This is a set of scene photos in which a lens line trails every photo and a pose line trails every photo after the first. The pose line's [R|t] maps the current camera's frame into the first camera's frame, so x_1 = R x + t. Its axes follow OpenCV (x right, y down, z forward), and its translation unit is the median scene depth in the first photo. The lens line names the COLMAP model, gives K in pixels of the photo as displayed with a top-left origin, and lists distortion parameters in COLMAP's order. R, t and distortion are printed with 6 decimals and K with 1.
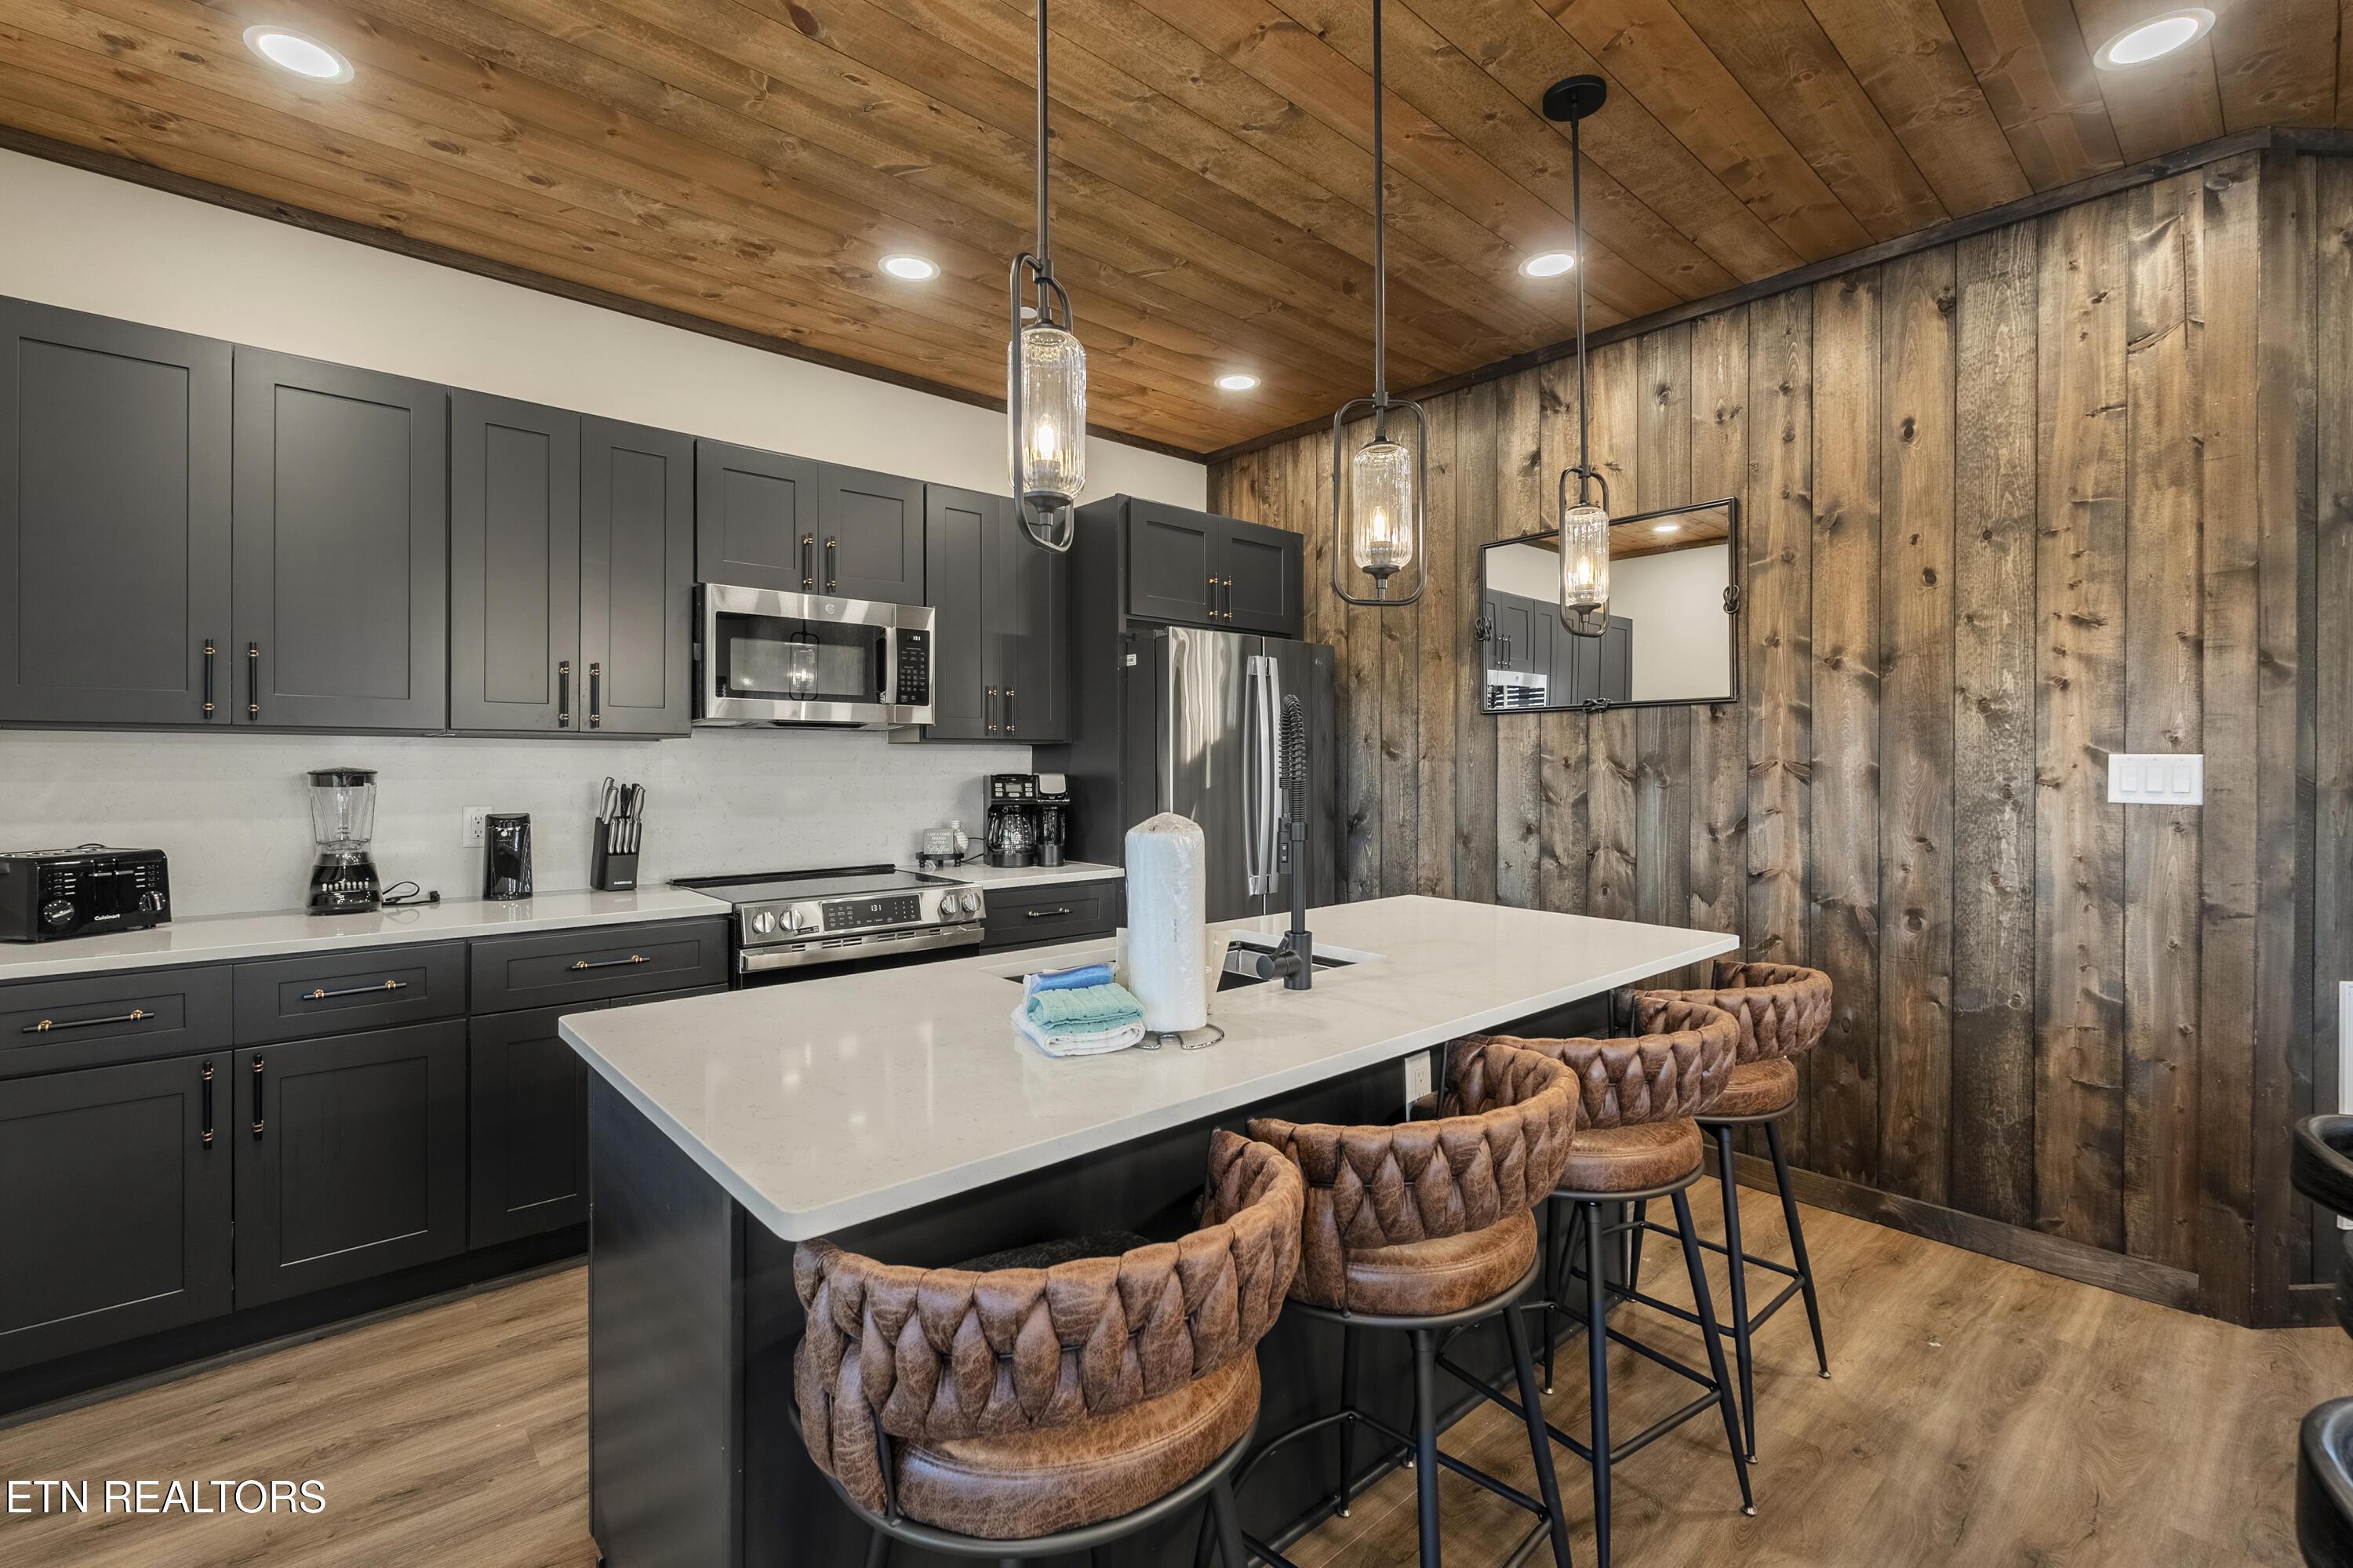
lens RADIAL K [[1027.7, 0, 1171.2], [0, 1027.7, 794.1], [0, 0, 1]] dist [-0.011814, 0.000046]
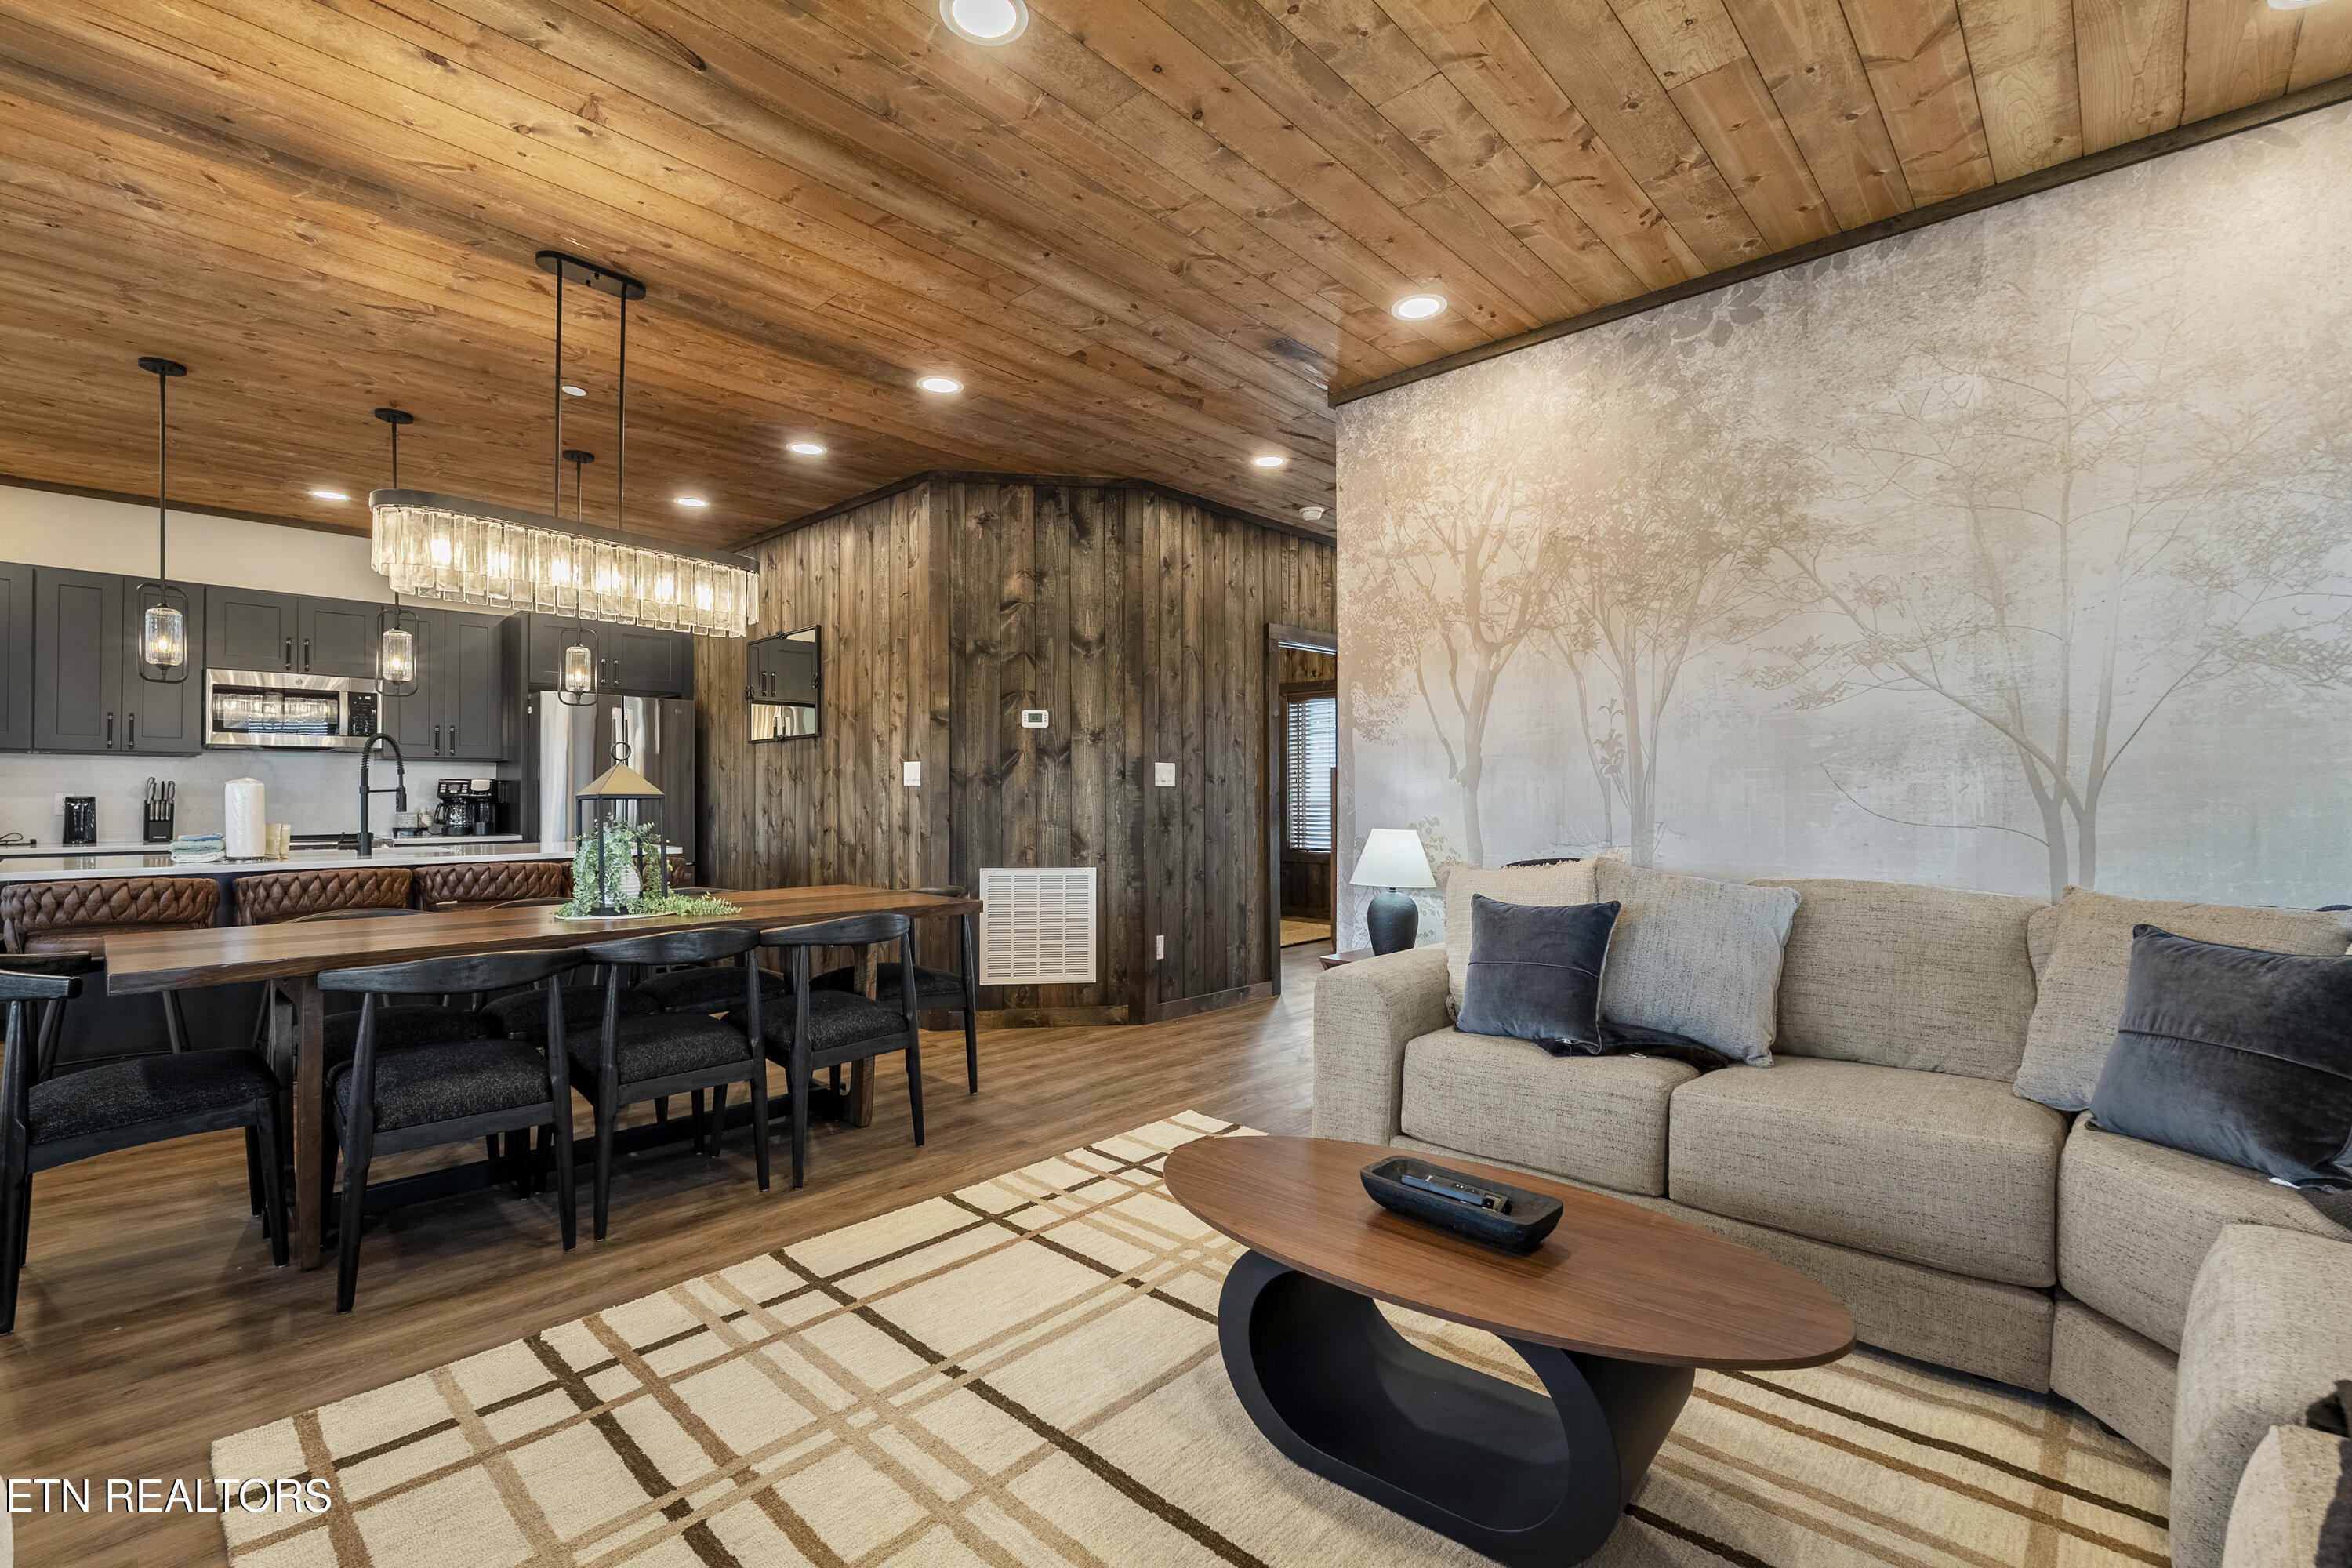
lens RADIAL K [[1027.2, 0, 1170.7], [0, 1027.2, 794.1], [0, 0, 1]] dist [-0.011814, 0.000046]
pose [[0.995720, -0.002078, 0.092393, 1.123952], [0.004874, 0.999536, -0.030052, 0.079440], [-0.092288, 0.030373, 0.995269, -0.978059]]
